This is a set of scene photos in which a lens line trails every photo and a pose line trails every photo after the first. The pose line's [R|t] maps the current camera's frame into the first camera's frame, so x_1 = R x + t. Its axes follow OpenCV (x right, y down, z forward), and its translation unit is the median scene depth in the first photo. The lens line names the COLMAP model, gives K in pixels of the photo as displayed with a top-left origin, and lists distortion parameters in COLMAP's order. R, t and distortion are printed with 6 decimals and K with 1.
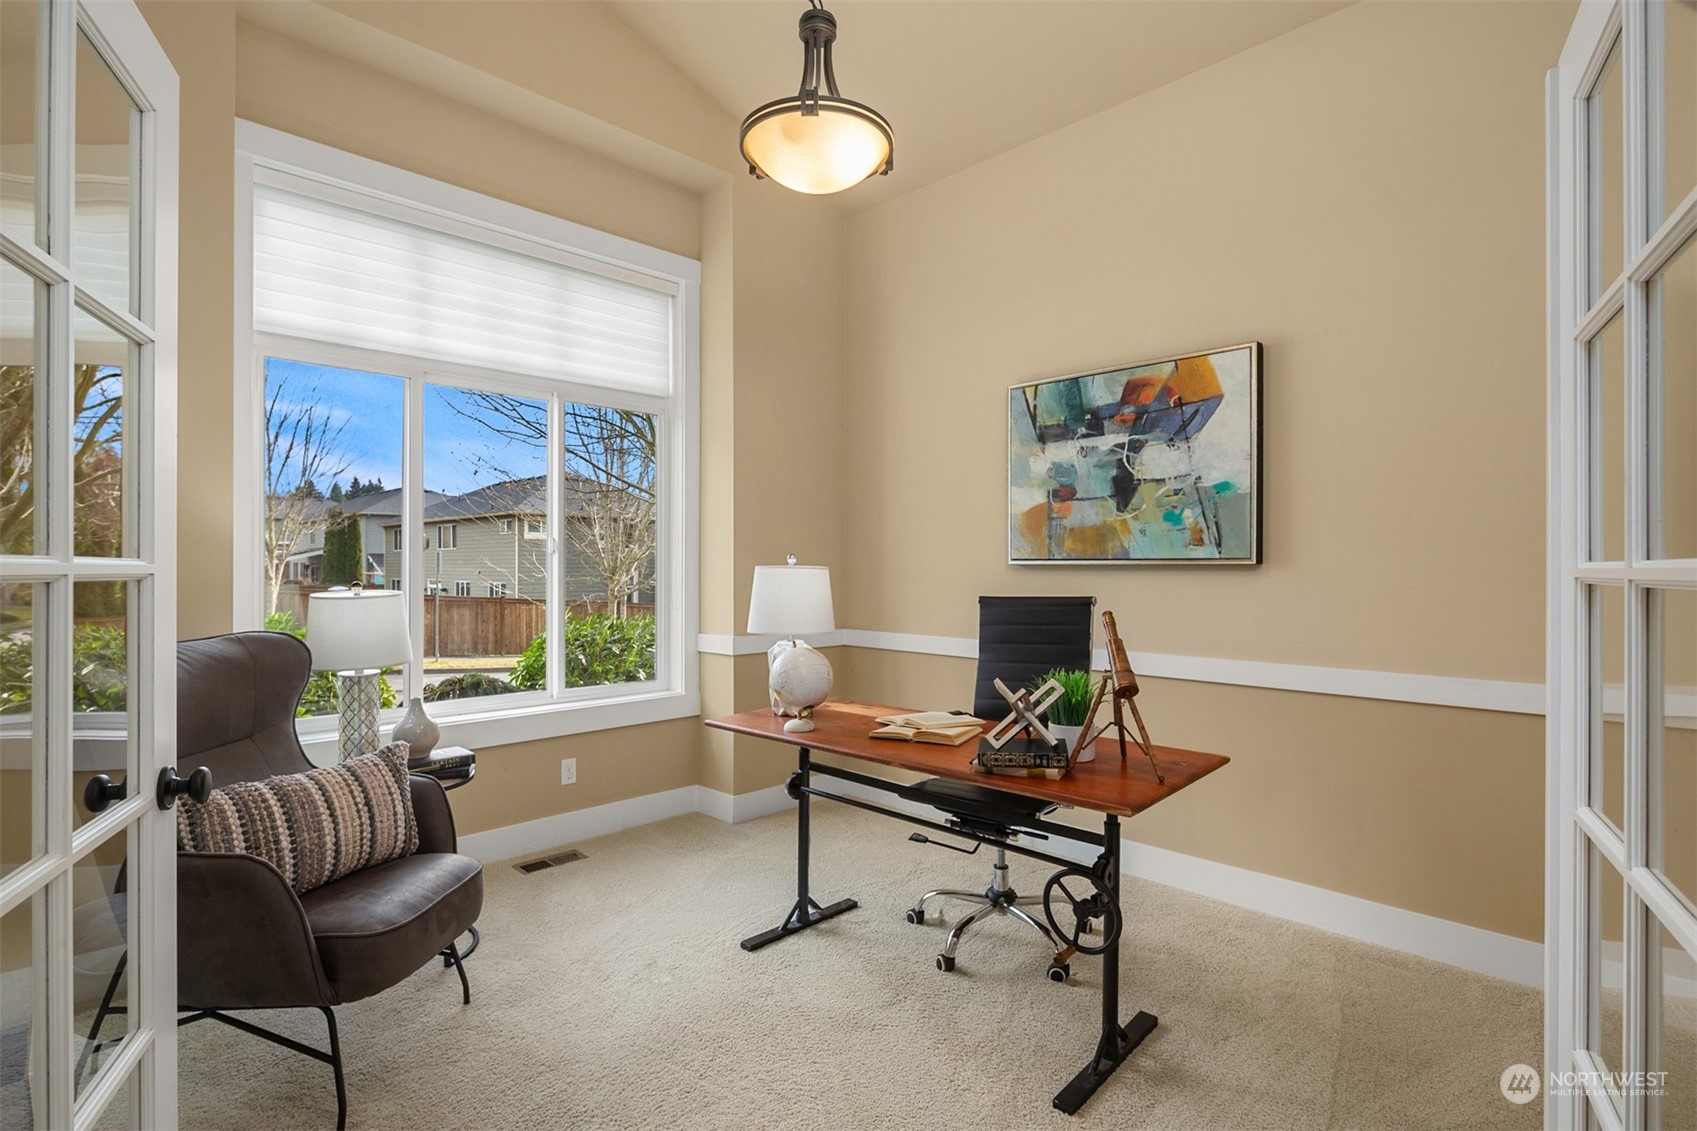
lens RADIAL K [[835.5, 0, 848.5], [0, 835.5, 565.5], [0, 0, 1]] dist [0.000957, 0.000118]
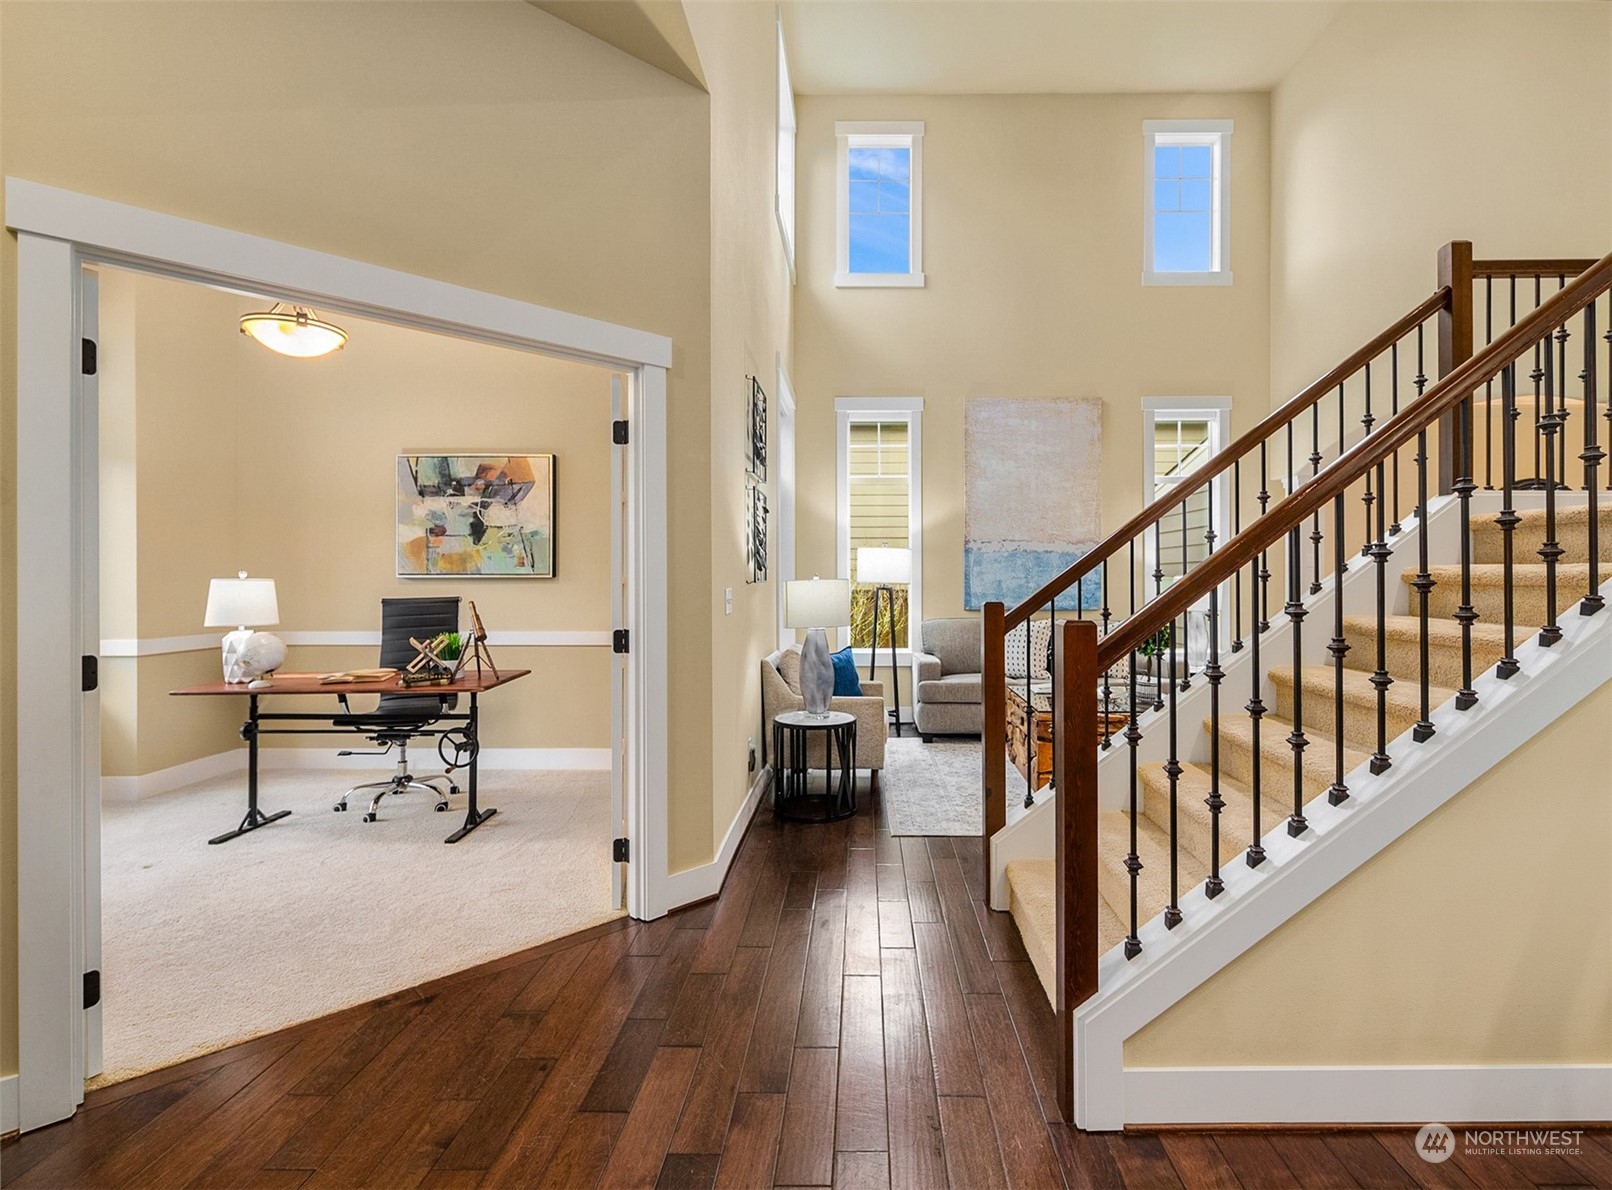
lens RADIAL K [[823.0, 0, 785.1], [0, 823.0, 571.0], [0, 0, 1]] dist [0.001306, -0.000377]
pose [[0.776431, 0.002570, 0.630198, -0.237160], [0.003238, 0.999962, -0.008067, 0.000965], [-0.630194, 0.008304, 0.776393, -0.683671]]
